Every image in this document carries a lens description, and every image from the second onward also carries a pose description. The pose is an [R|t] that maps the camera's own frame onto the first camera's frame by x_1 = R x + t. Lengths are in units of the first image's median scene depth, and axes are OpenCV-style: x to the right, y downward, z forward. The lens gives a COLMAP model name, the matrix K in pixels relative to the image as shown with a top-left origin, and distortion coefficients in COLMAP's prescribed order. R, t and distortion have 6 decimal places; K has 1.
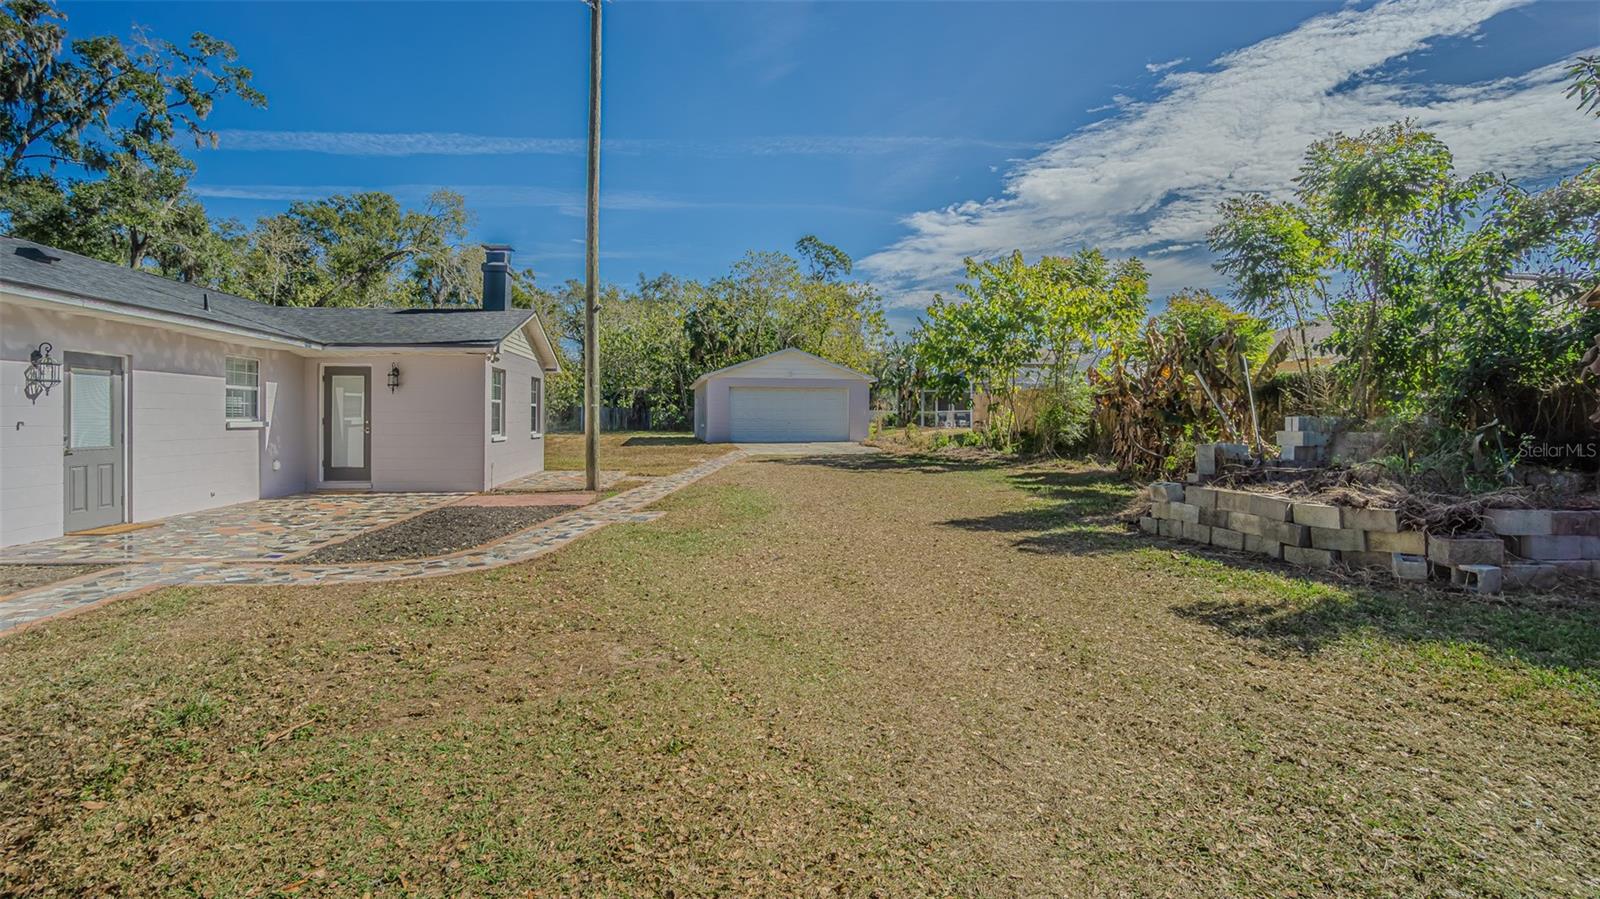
lens RADIAL K [[706.9, 0, 788.2], [0, 706.9, 417.1], [0, 0, 1]] dist [-0.061211, 0.025960]
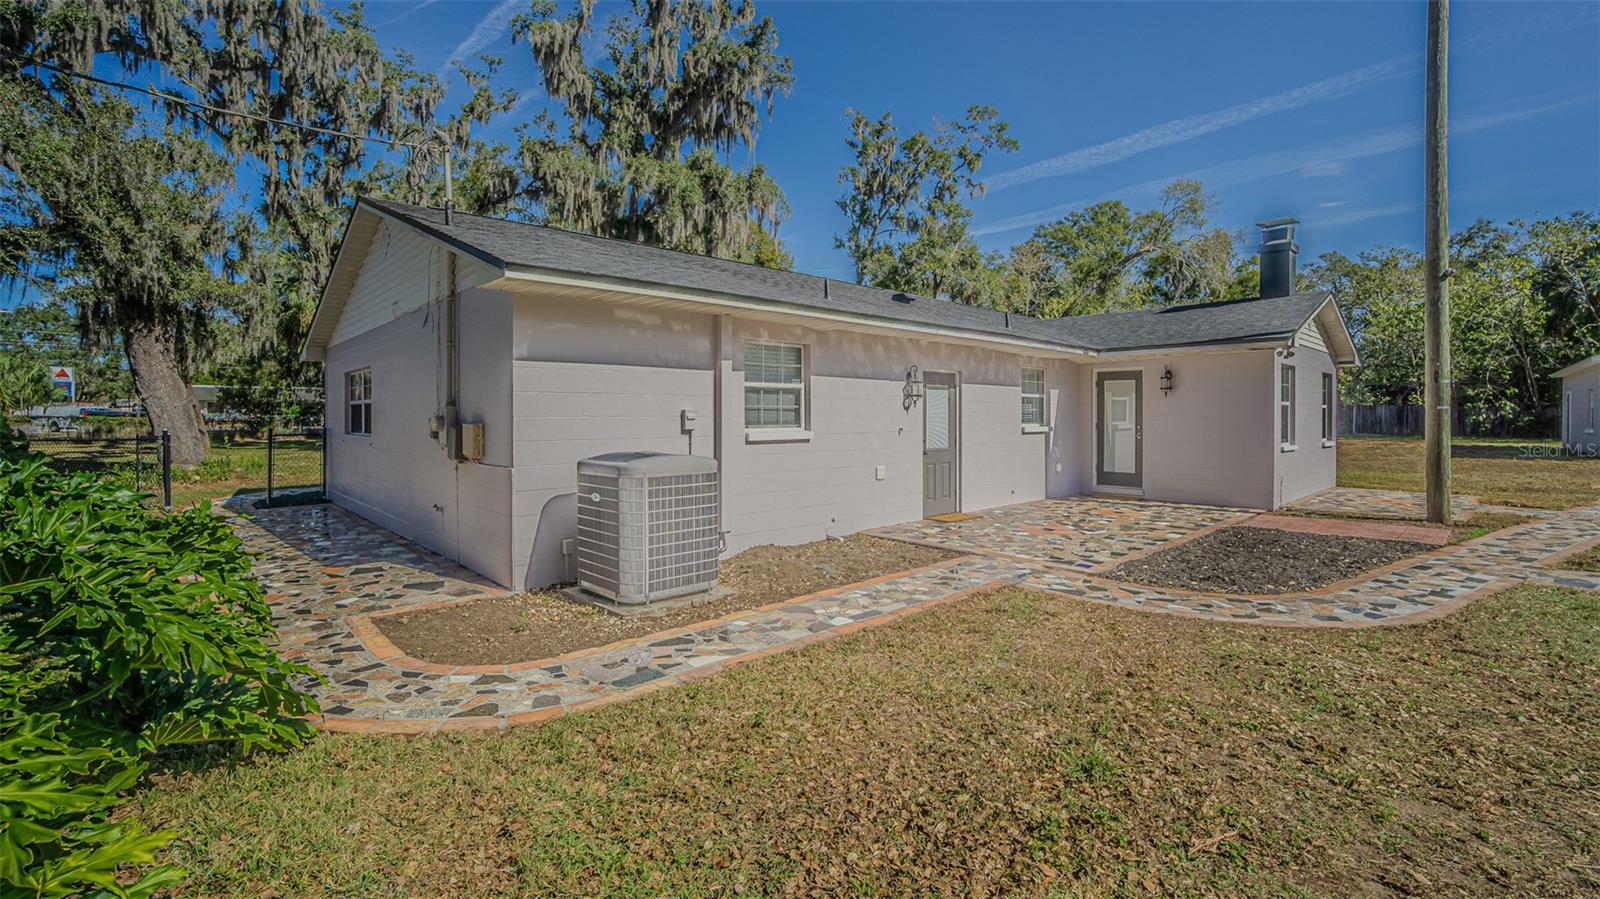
lens RADIAL K [[706.9, 0, 788.2], [0, 706.9, 417.1], [0, 0, 1]] dist [-0.061211, 0.025960]
pose [[0.573538, -0.000707, -0.819179, -0.088160], [0.000974, 1.000000, -0.000181, -0.007346], [0.819179, -0.000694, 0.573538, 0.035433]]
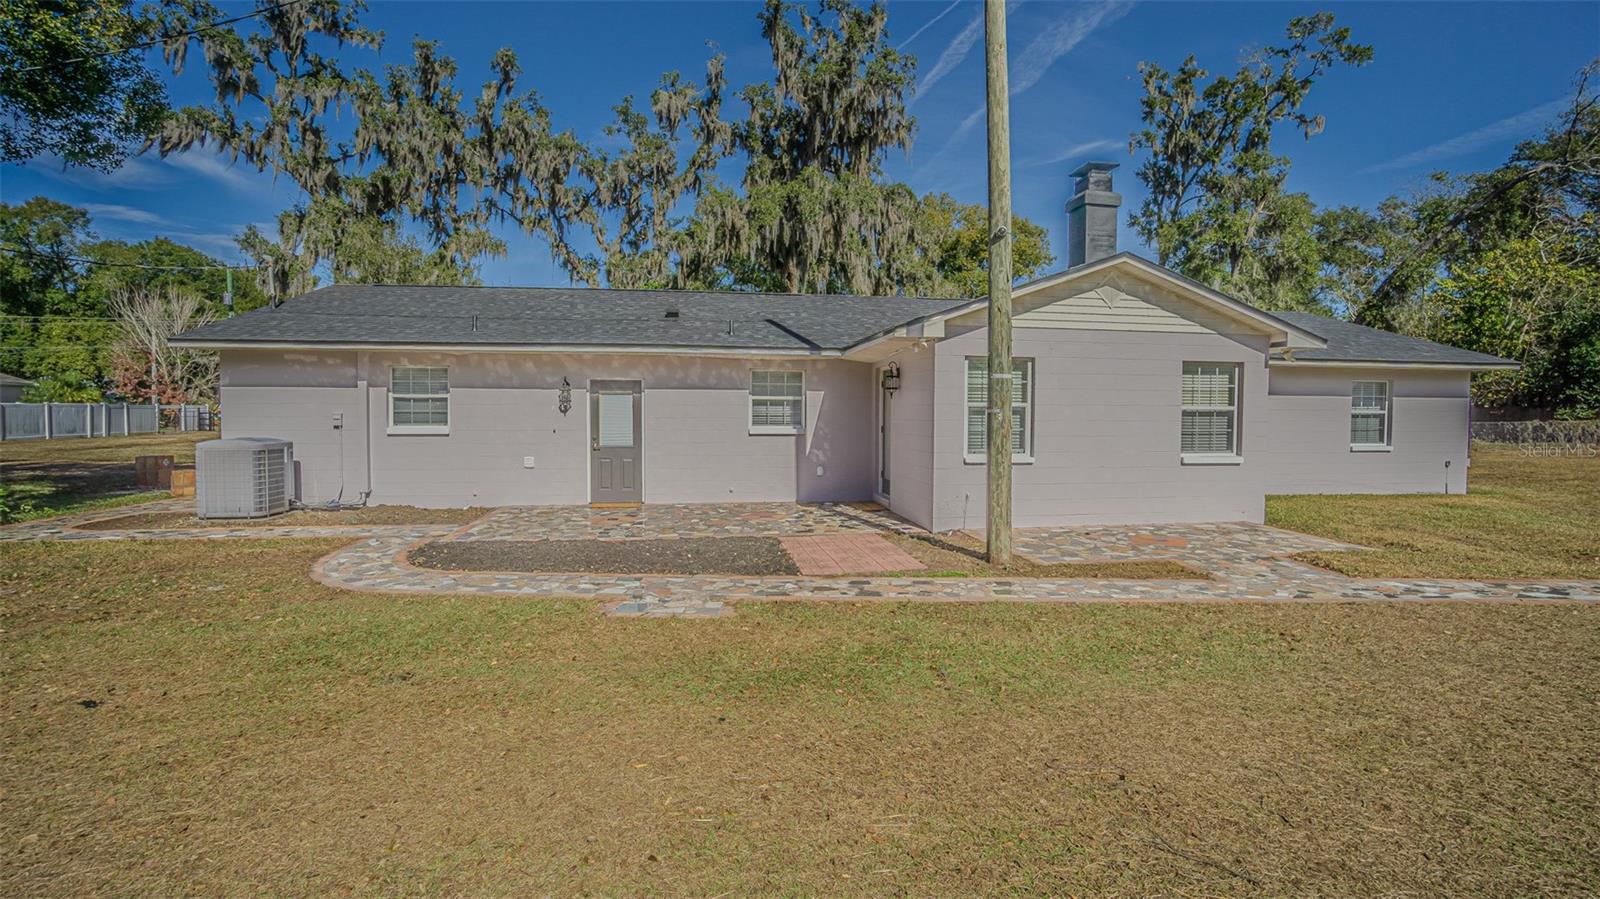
lens RADIAL K [[706.9, 0, 788.2], [0, 706.9, 417.1], [0, 0, 1]] dist [-0.061211, 0.025960]
pose [[0.003318, 0.001359, -0.999994, 0.283221], [-0.003651, 0.999992, 0.001347, -0.011333], [0.999988, 0.003646, 0.003323, 0.852999]]
